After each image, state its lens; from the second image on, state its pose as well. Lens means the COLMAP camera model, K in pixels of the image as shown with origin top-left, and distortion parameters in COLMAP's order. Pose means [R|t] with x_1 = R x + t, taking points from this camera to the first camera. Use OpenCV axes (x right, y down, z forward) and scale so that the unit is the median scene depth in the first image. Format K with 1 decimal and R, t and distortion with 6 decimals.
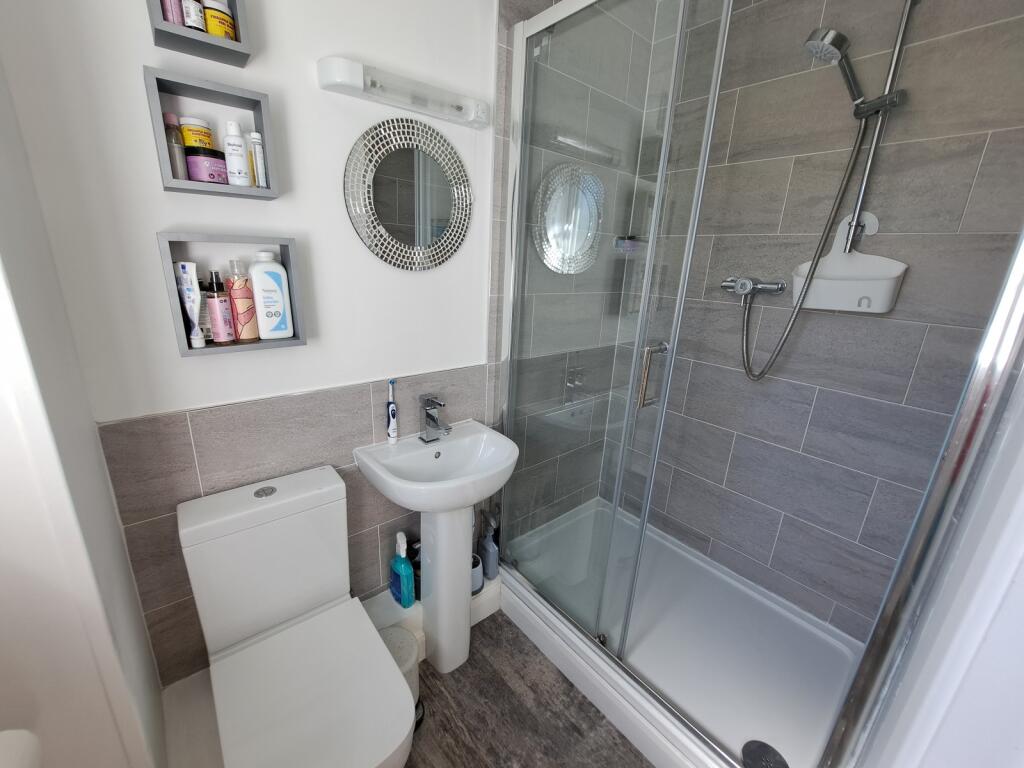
lens RADIAL K [[408.7, 0, 509.1], [0, 408.7, 381.4], [0, 0, 1]] dist [-0.016038, 0.000270]
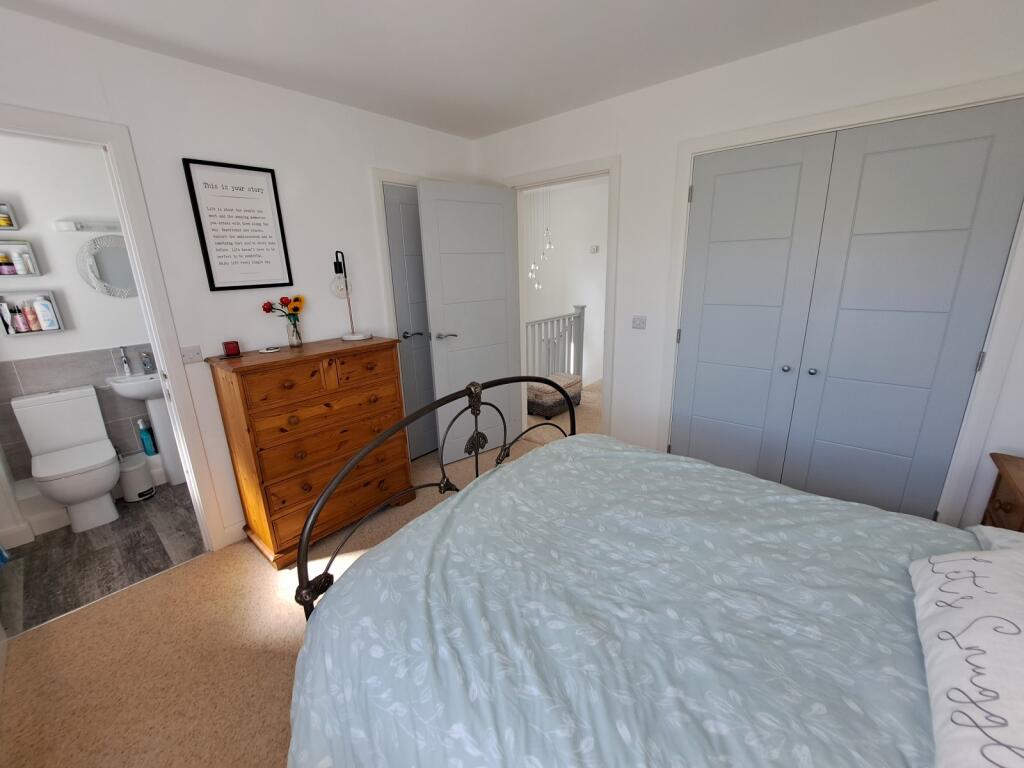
lens RADIAL K [[408.7, 0, 515.6], [0, 408.7, 384.5], [0, 0, 1]] dist [-0.016038, 0.000270]
pose [[0.984886, -0.111807, 0.132284, 1.978044], [0.113382, 0.993542, -0.004407, 0.592289], [-0.130937, 0.019339, 0.991202, -1.902767]]
